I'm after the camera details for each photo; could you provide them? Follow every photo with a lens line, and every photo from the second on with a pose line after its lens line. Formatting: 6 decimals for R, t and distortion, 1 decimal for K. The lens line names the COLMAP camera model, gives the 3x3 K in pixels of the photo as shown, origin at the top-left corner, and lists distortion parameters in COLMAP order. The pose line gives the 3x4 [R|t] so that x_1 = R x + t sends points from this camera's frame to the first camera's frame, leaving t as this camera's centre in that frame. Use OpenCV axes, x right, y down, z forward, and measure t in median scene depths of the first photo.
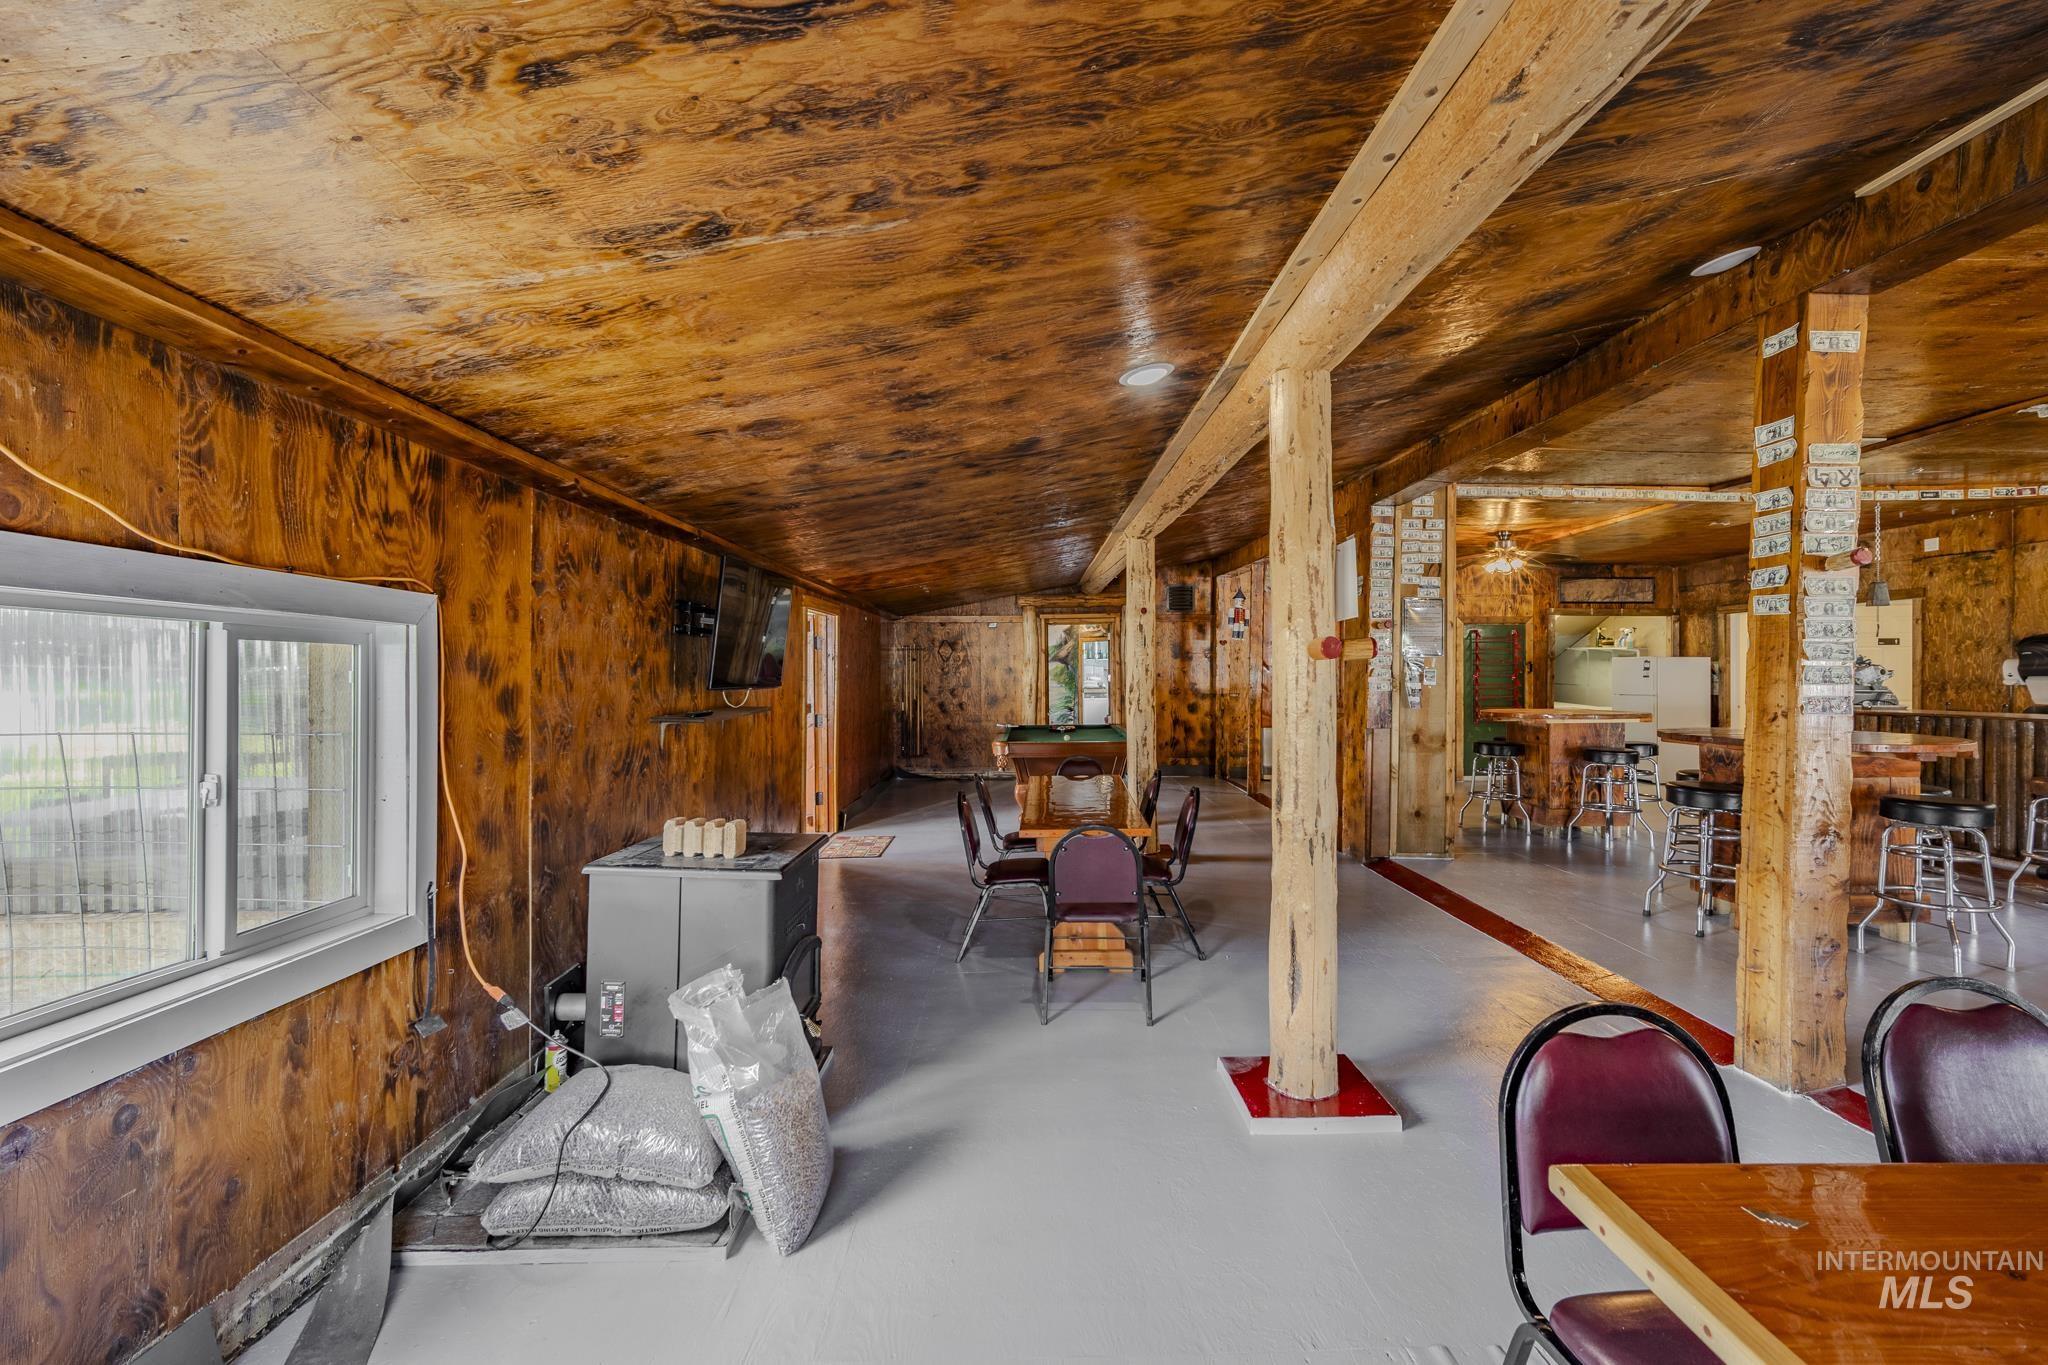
lens RADIAL K [[856.5, 0, 1022.2], [0, 856.5, 668.0], [0, 0, 1]] dist [-0.000512, 0.000317]
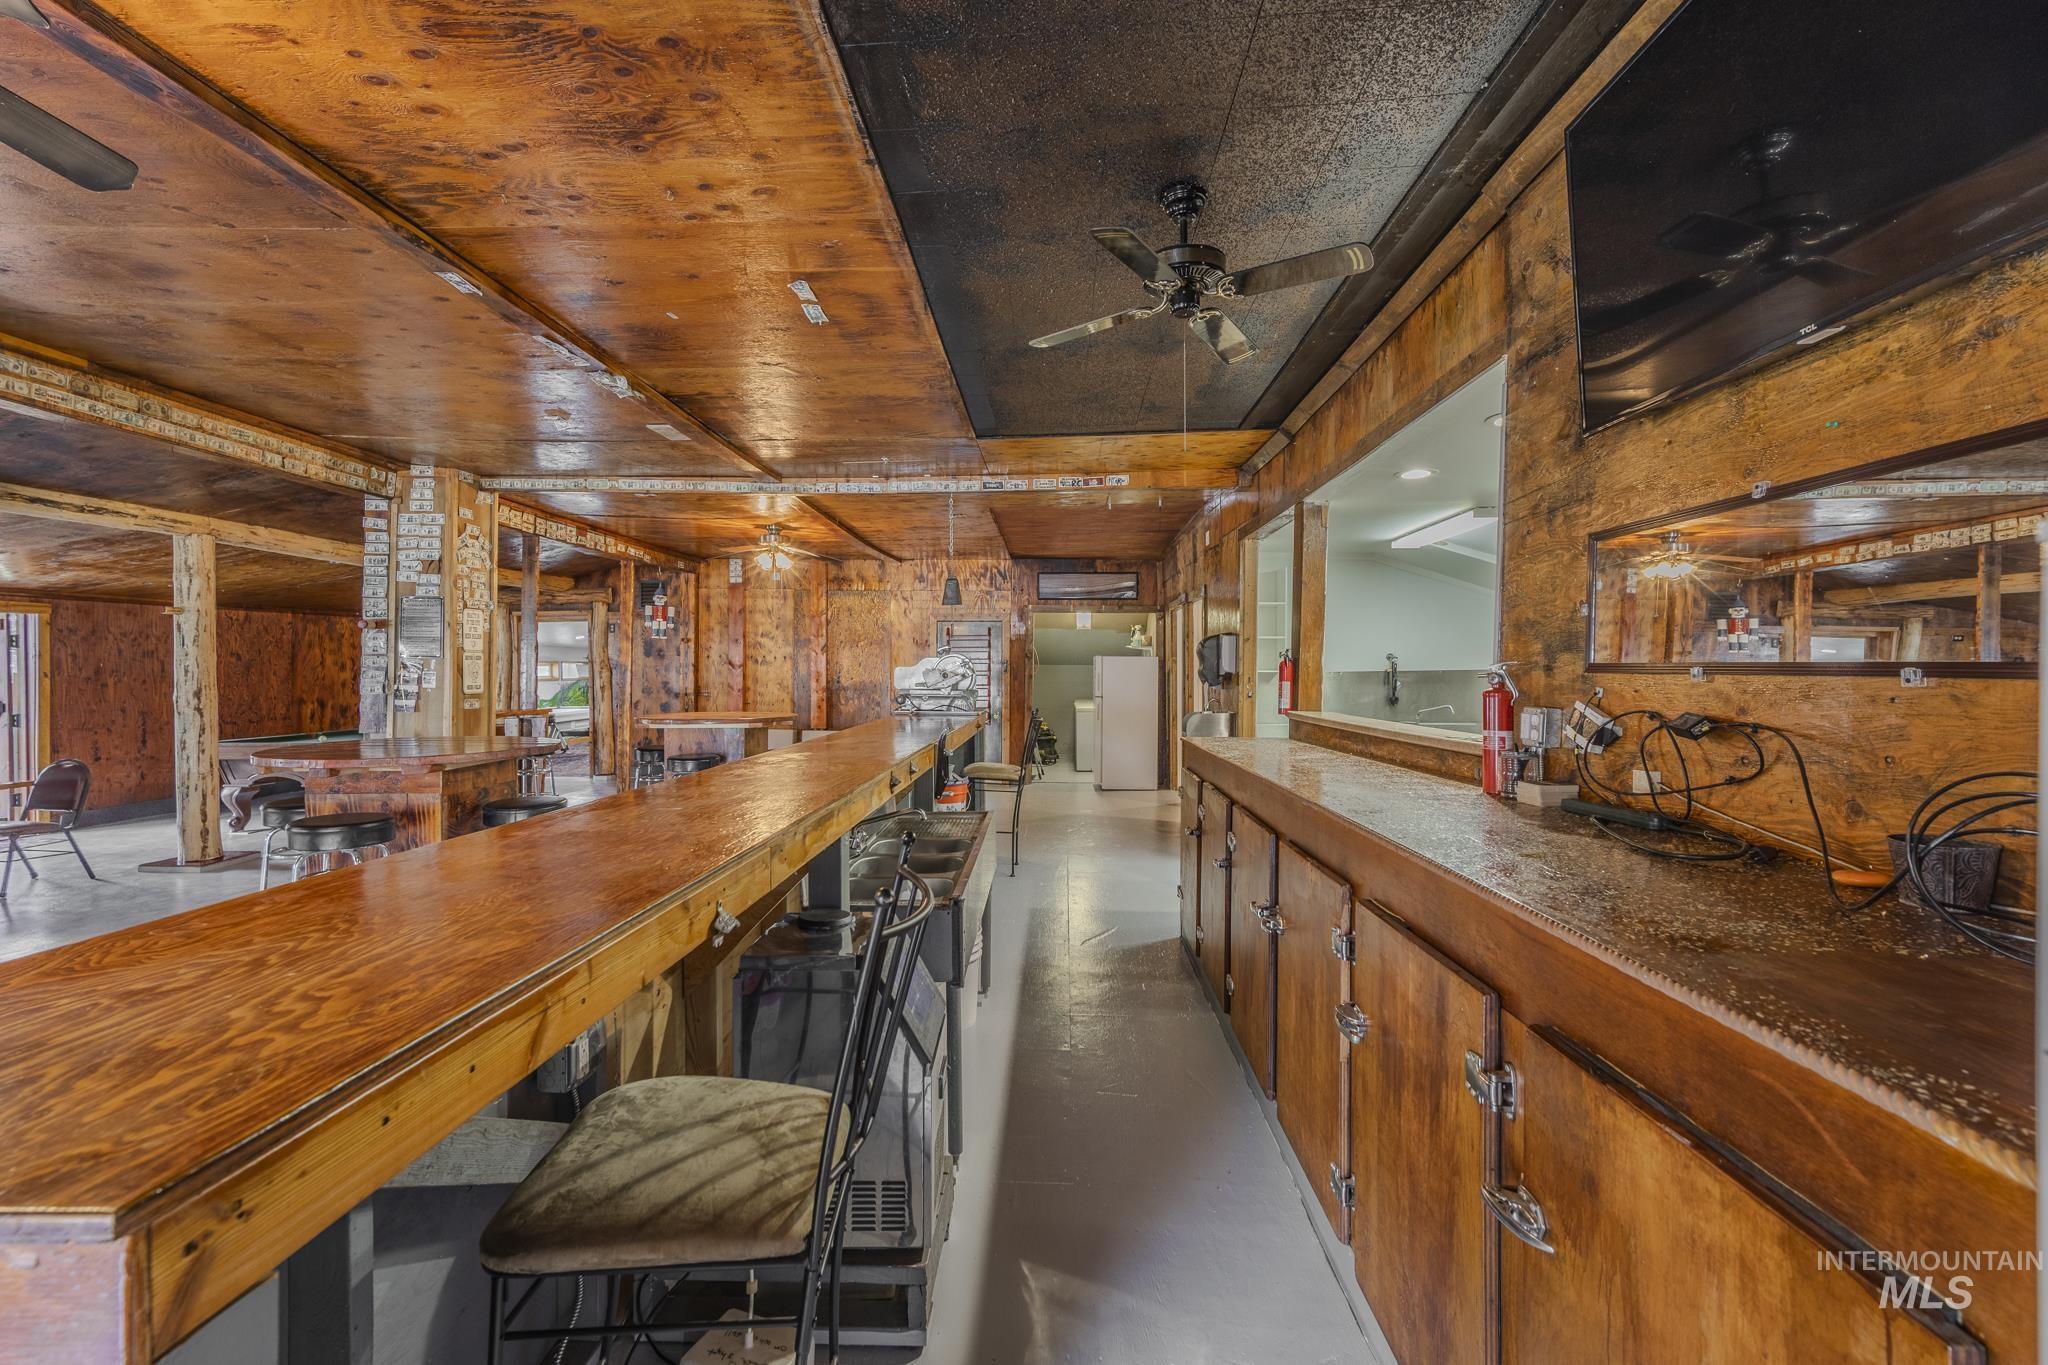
lens RADIAL K [[856.5, 0, 1038.3], [0, 856.5, 678.3], [0, 0, 1]] dist [-0.000512, 0.000317]
pose [[0.999799, 0.000964, -0.020046, 1.171867], [-0.000573, 0.999810, 0.019504, -0.009897], [0.020061, -0.019489, 0.999609, 0.060897]]
